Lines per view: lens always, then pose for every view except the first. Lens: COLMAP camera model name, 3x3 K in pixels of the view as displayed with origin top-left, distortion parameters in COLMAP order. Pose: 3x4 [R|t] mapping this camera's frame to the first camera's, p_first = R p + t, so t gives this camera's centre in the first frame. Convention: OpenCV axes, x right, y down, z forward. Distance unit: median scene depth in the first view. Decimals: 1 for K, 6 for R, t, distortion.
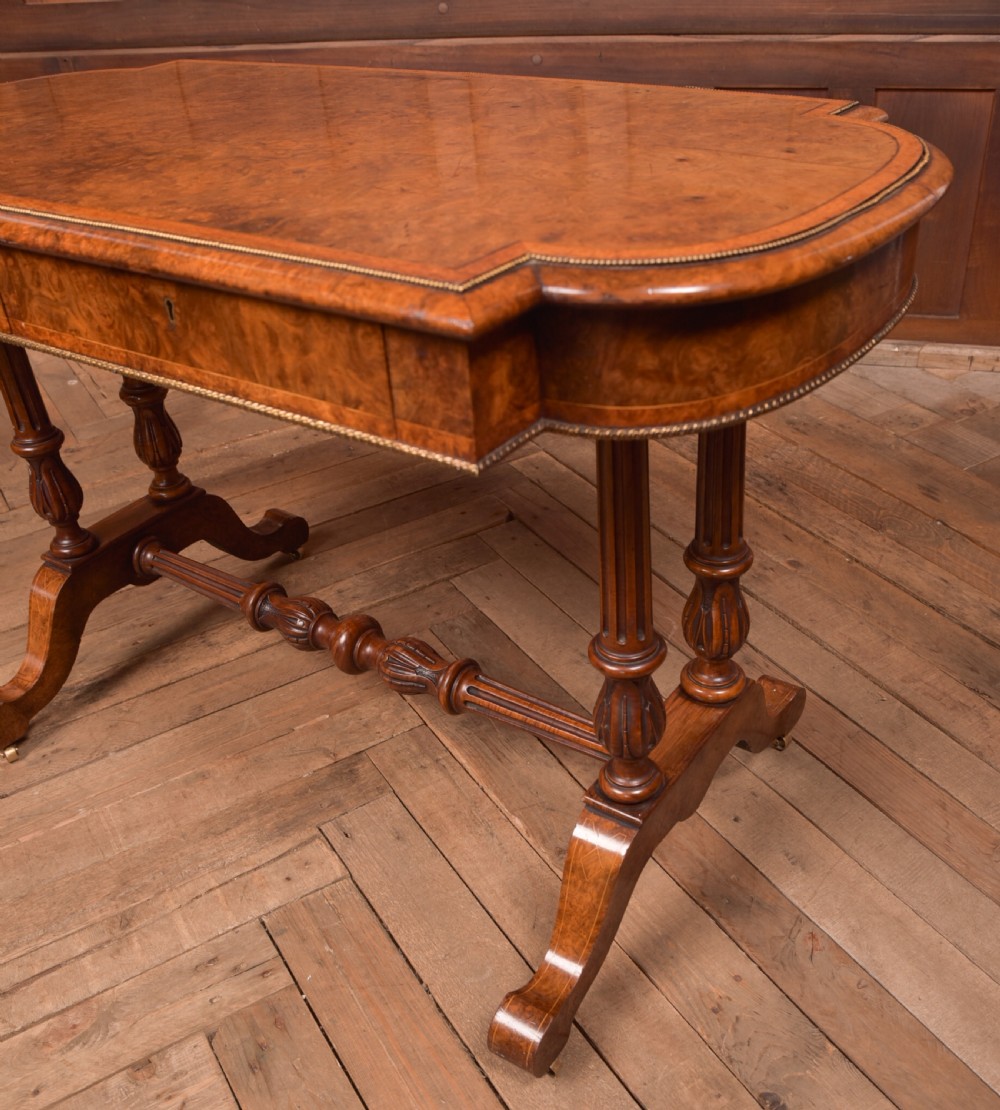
lens RADIAL K [[1107.6, 0, 555.9], [0, 1107.6, 616.8], [0, 0, 1]] dist [-0.083711, 0.000000]
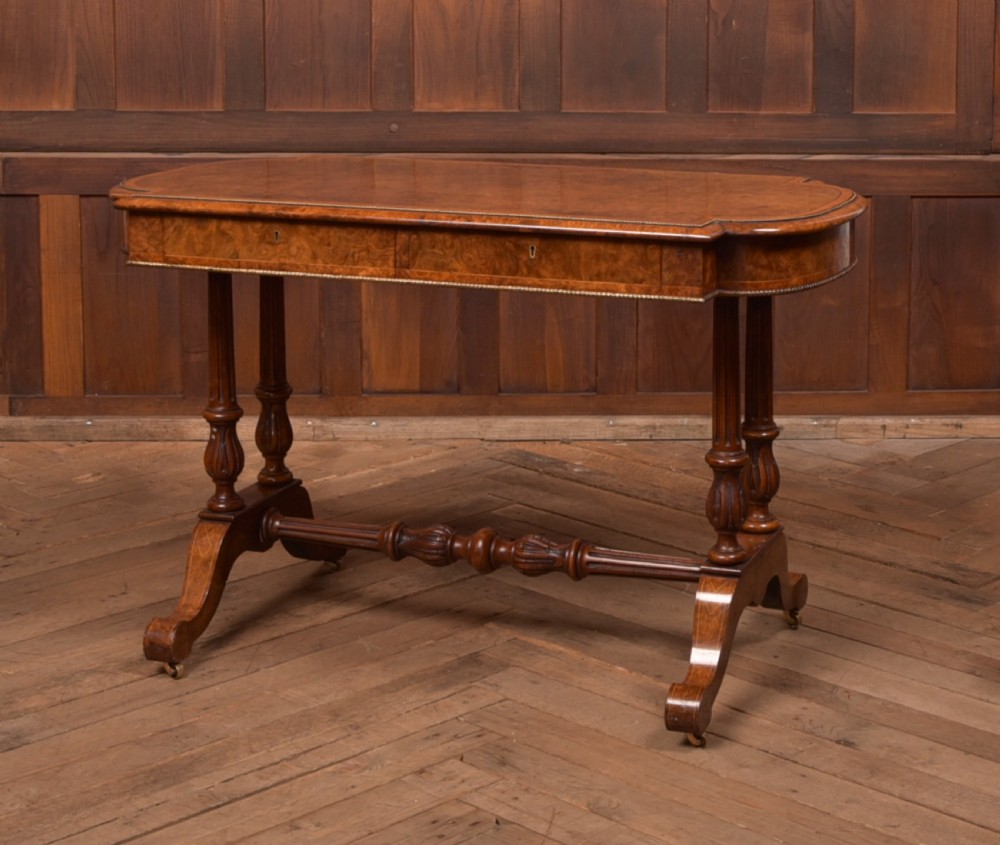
lens RADIAL K [[2142.1, 0, 693.5], [0, 2142.1, 127.8], [0, 0, 1]] dist [-0.065181, 0.000000]
pose [[0.961125, 0.023017, 0.275151, -0.850801], [0.116671, 0.869332, -0.480261, 1.093804], [-0.250252, 0.493693, 0.832851, -1.886111]]
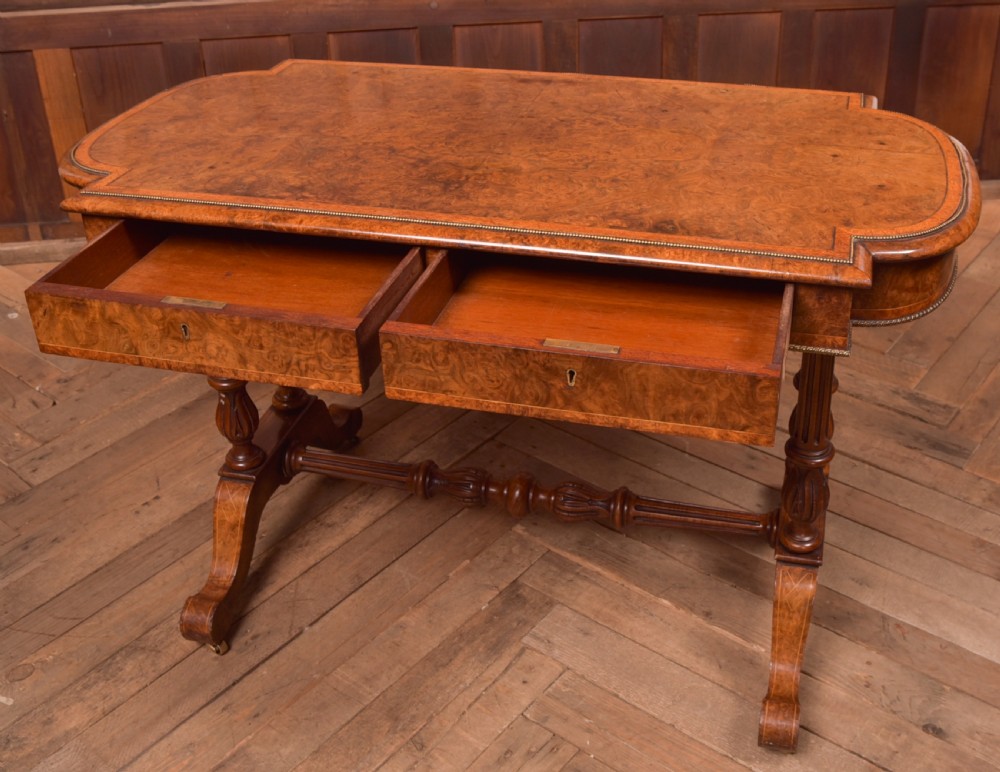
lens RADIAL K [[1144.6, 0, 561.8], [0, 1144.6, 281.0], [0, 0, 1]] dist [-0.086253, 0.000000]
pose [[0.939485, -0.128954, 0.317394, -0.681399], [0.174507, 0.977385, -0.119440, -0.065966], [-0.294814, 0.167599, 0.940742, -0.410376]]
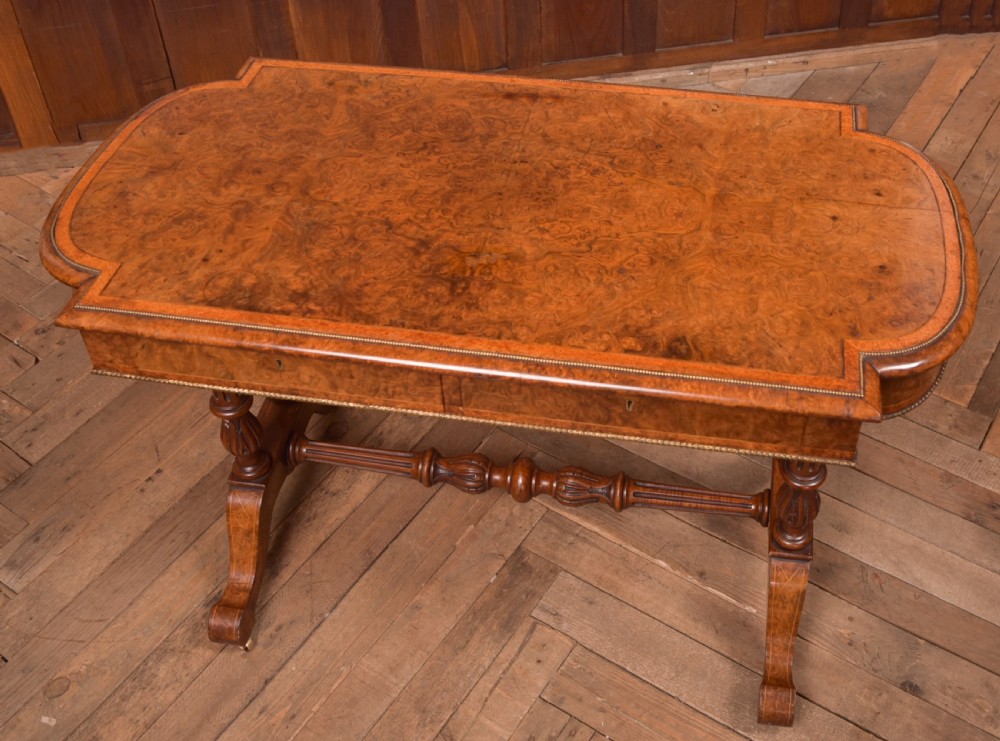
lens RADIAL K [[1136.1, 0, 586.1], [0, 1136.1, 207.9], [0, 0, 1]] dist [-0.081684, 0.000000]
pose [[0.905847, -0.233619, 0.353361, -0.673684], [0.216396, 0.972322, 0.088101, -0.522496], [-0.364163, -0.003340, 0.931329, -0.413815]]
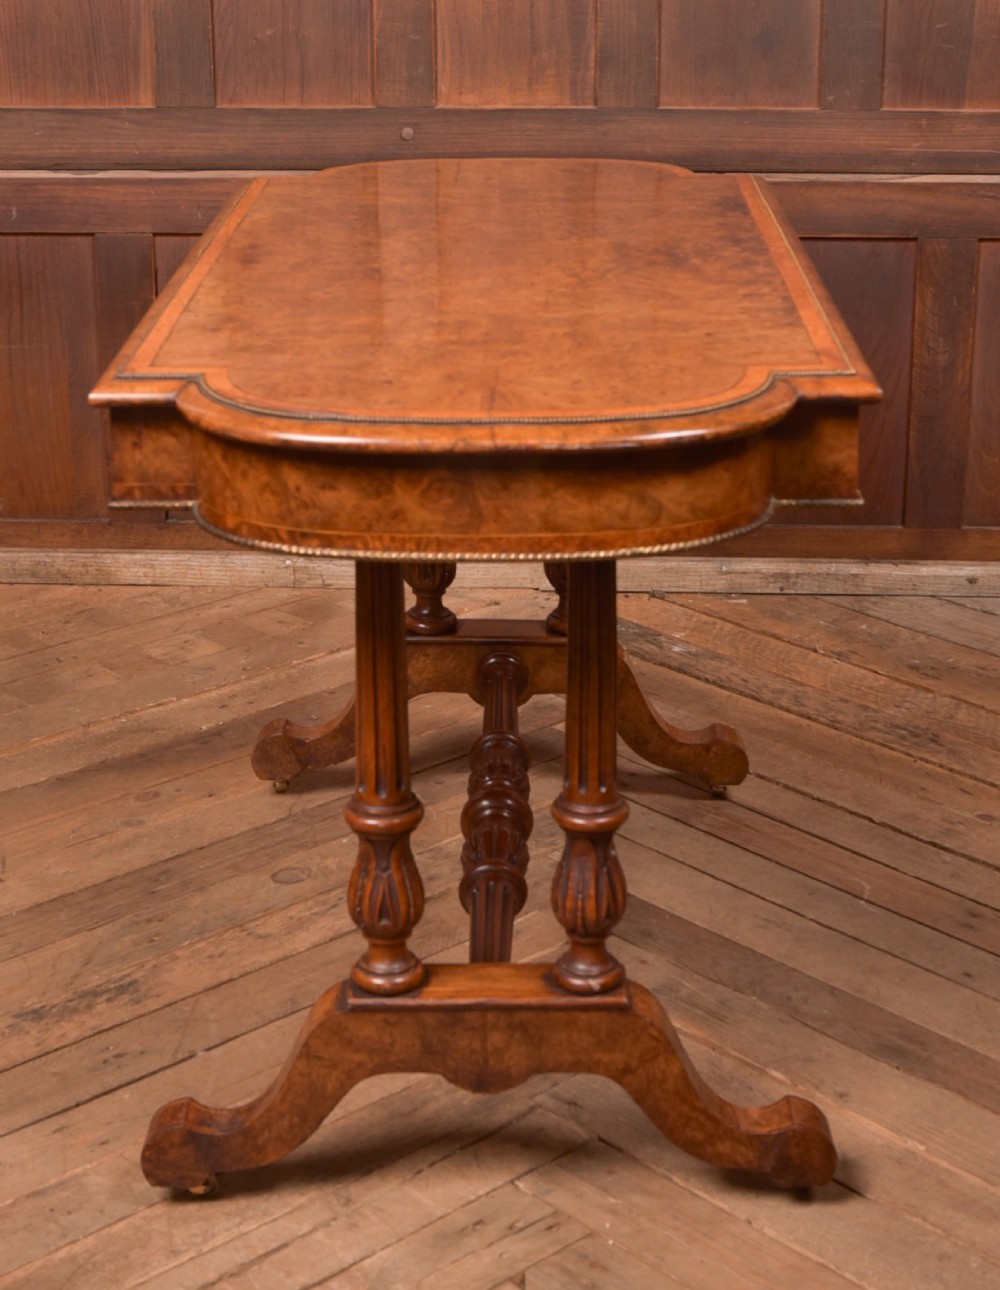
lens RADIAL K [[2348.2, 0, 478.9], [0, 2348.2, 540.3], [0, 0, 1]] dist [-0.055143, 0.000000]
pose [[0.985626, -0.011639, 0.168543, -0.678548], [0.063562, 0.949871, -0.306113, 0.411345], [-0.156531, 0.312425, 0.936957, -0.893823]]
